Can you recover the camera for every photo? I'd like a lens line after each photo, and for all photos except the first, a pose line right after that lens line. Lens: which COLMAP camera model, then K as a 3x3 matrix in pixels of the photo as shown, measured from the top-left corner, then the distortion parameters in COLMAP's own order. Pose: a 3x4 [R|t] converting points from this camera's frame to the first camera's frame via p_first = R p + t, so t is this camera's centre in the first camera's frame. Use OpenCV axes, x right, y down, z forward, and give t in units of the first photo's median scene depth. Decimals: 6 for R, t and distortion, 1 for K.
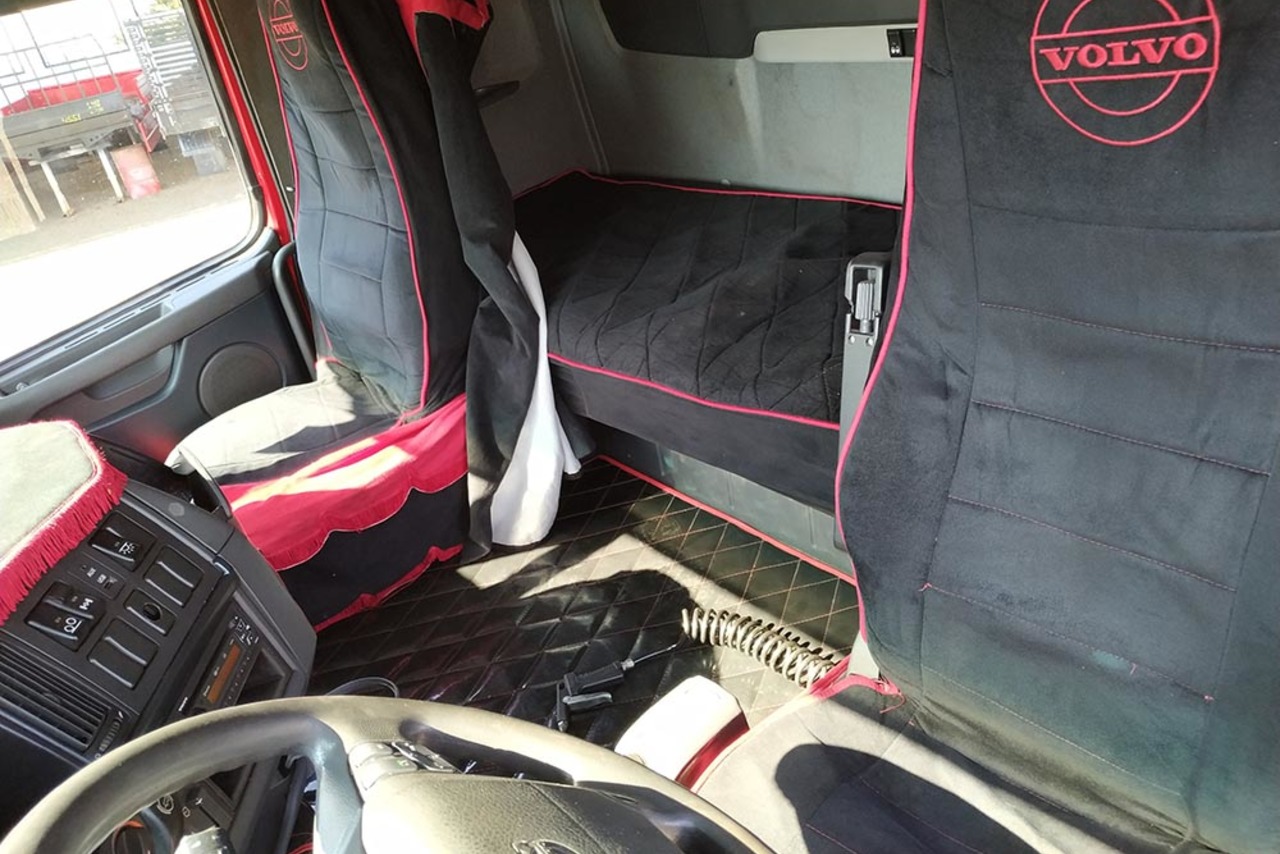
lens RADIAL K [[945.3, 0, 640.0], [0, 945.3, 427.0], [0, 0, 1]] dist [-0.000389, -0.001566]
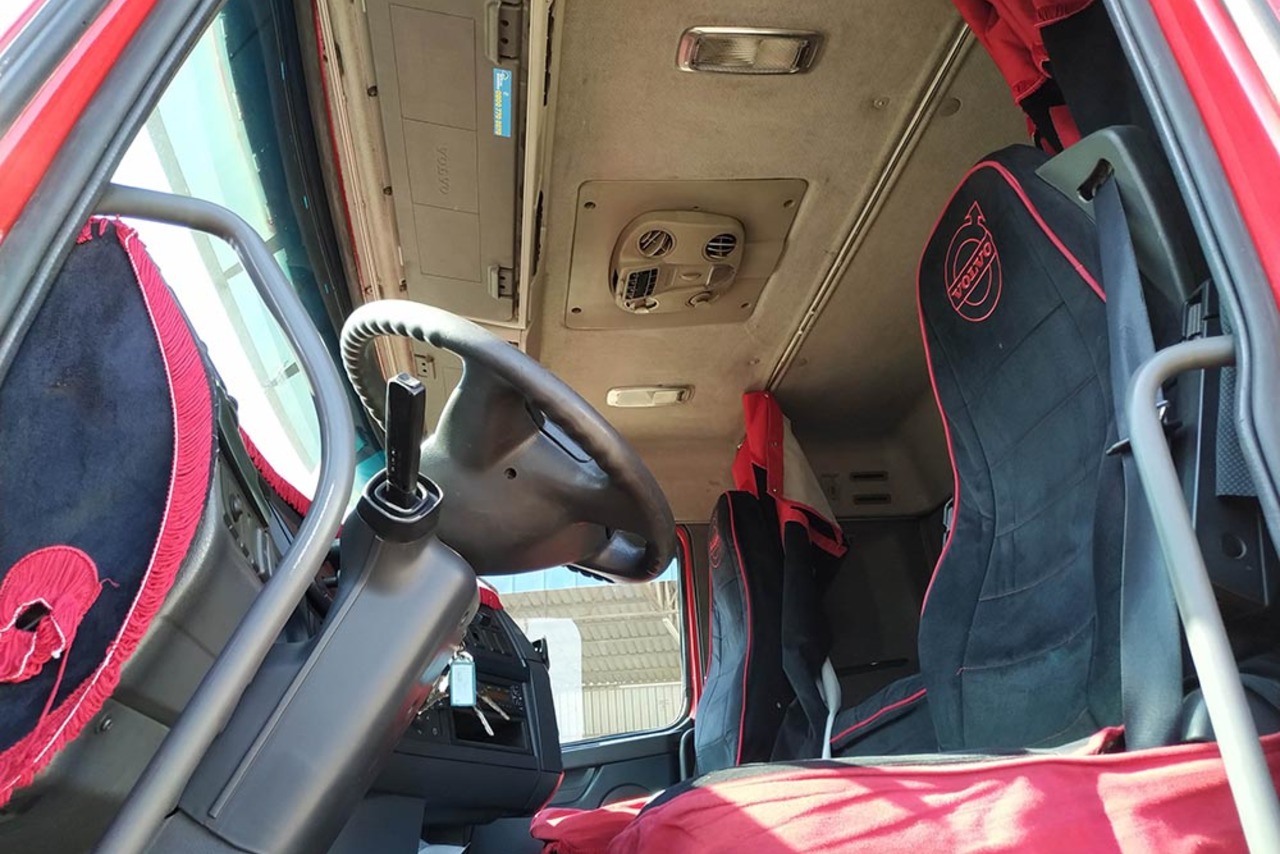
lens RADIAL K [[945.3, 0, 640.0], [0, 945.3, 427.0], [0, 0, 1]] dist [-0.000389, -0.001566]
pose [[0.834047, -0.115758, -0.539412, 0.411138], [-0.353490, 0.638540, -0.683602, 0.598373], [0.423568, 0.760833, 0.491653, -0.003360]]
